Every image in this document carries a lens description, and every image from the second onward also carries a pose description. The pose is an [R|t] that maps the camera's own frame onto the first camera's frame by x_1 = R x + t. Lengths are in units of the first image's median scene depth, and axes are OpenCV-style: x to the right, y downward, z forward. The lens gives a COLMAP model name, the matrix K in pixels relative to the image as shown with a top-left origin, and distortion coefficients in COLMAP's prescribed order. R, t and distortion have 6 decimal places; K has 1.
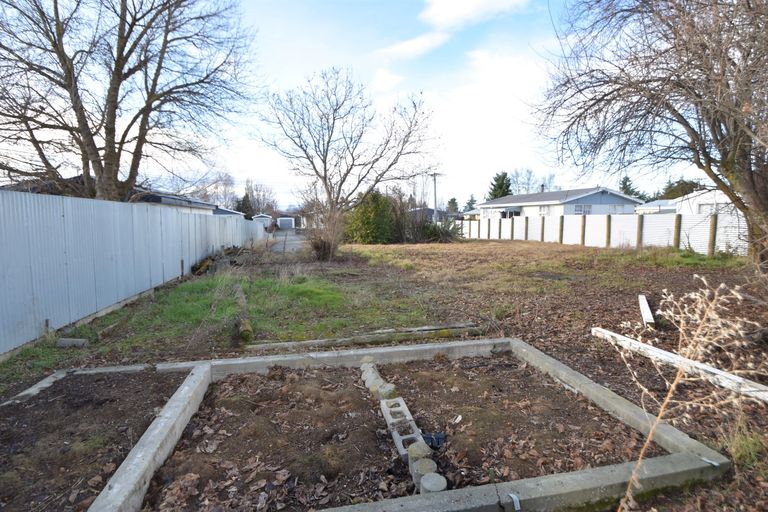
lens RADIAL K [[385.7, 0, 378.4], [0, 385.7, 256.0], [0, 0, 1]] dist [-0.003123, -0.017302]
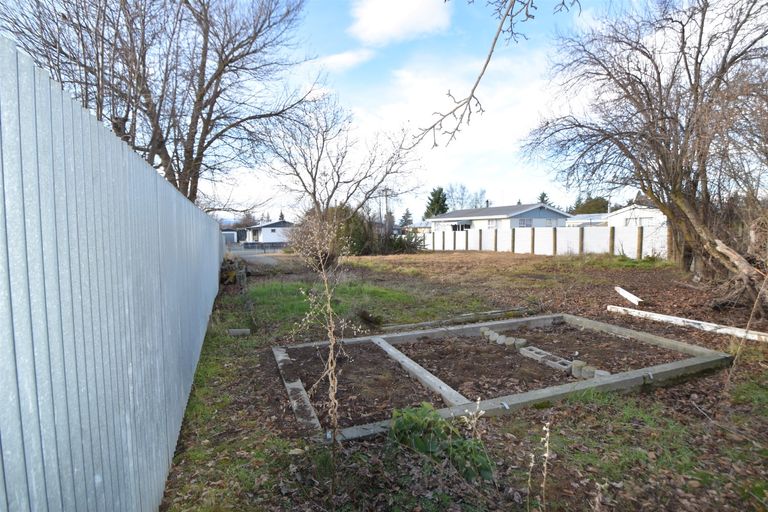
lens RADIAL K [[385.7, 0, 378.4], [0, 385.7, 256.0], [0, 0, 1]] dist [-0.003123, -0.017302]
pose [[0.986018, -0.015629, 0.165902, -0.112943], [0.021277, 0.999251, -0.032324, 0.006170], [-0.165273, 0.035402, 0.985612, -0.060814]]
